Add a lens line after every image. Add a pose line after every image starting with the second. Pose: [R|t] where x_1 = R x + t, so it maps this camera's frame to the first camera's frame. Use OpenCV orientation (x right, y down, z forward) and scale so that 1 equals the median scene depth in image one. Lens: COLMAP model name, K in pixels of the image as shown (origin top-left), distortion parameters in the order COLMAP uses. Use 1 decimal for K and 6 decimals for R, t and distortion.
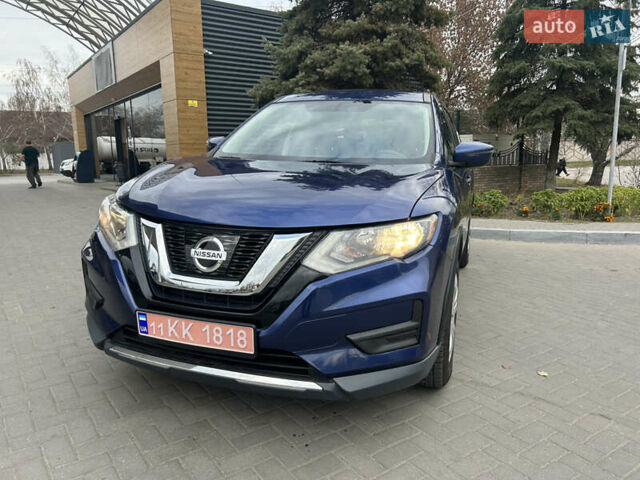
lens RADIAL K [[479.3, 0, 320.0], [0, 479.3, 240.0], [0, 0, 1]] dist [0.045562, -0.048830]
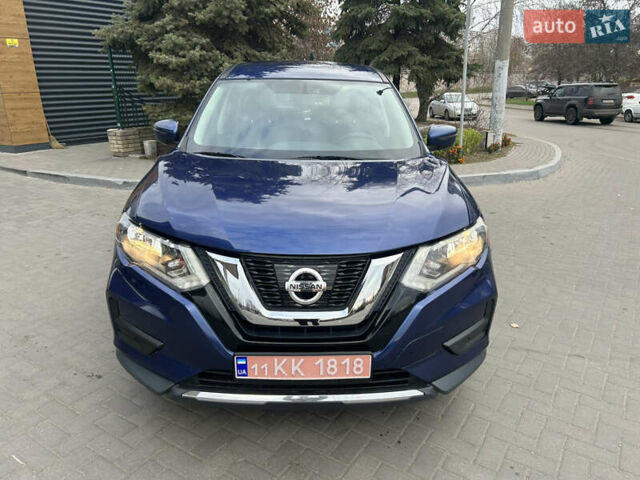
lens RADIAL K [[477.0, 0, 320.0], [0, 477.0, 240.0], [0, 0, 1]] dist [0.055038, -0.061411]
pose [[0.936546, -0.117112, 0.330403, -0.431055], [0.072109, 0.986748, 0.145355, -0.168805], [-0.343048, -0.112307, 0.932580, 0.084807]]
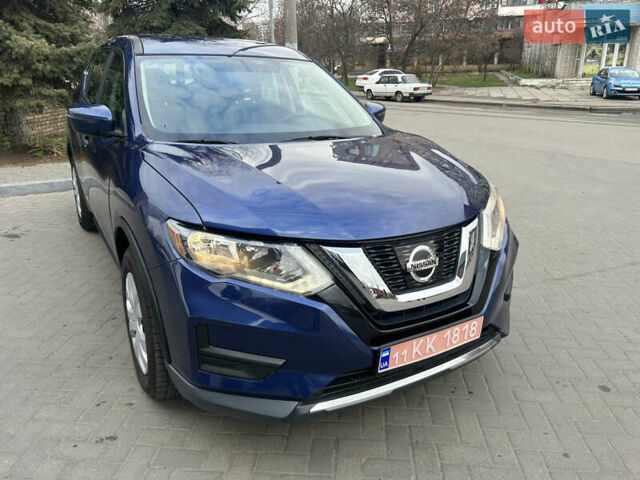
lens RADIAL K [[479.3, 0, 322.0], [0, 479.3, 233.5], [0, 0, 1]] dist [0.044944, -0.051164]
pose [[0.654128, -0.253061, 0.712795, -0.871941], [0.137598, 0.966460, 0.216845, -0.224031], [-0.743763, -0.043765, 0.667009, 0.428174]]
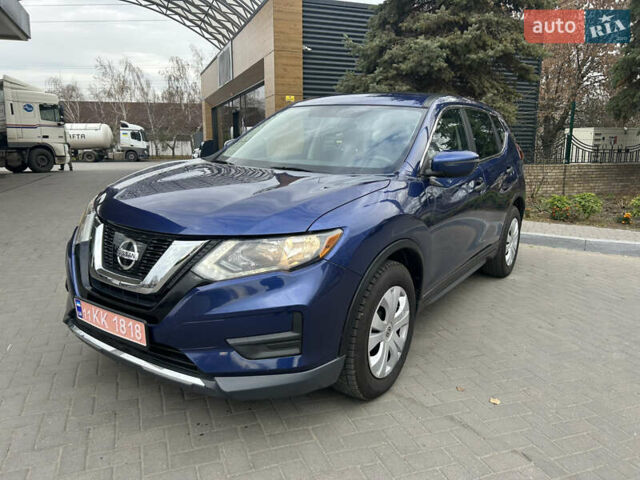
lens RADIAL K [[479.3, 0, 322.0], [0, 479.3, 233.5], [0, 0, 1]] dist [0.044944, -0.051164]
pose [[0.967086, 0.058679, -0.247593, 0.411970], [-0.056457, 0.998276, 0.016071, -0.052461], [0.248109, -0.001564, 0.968731, 0.010252]]
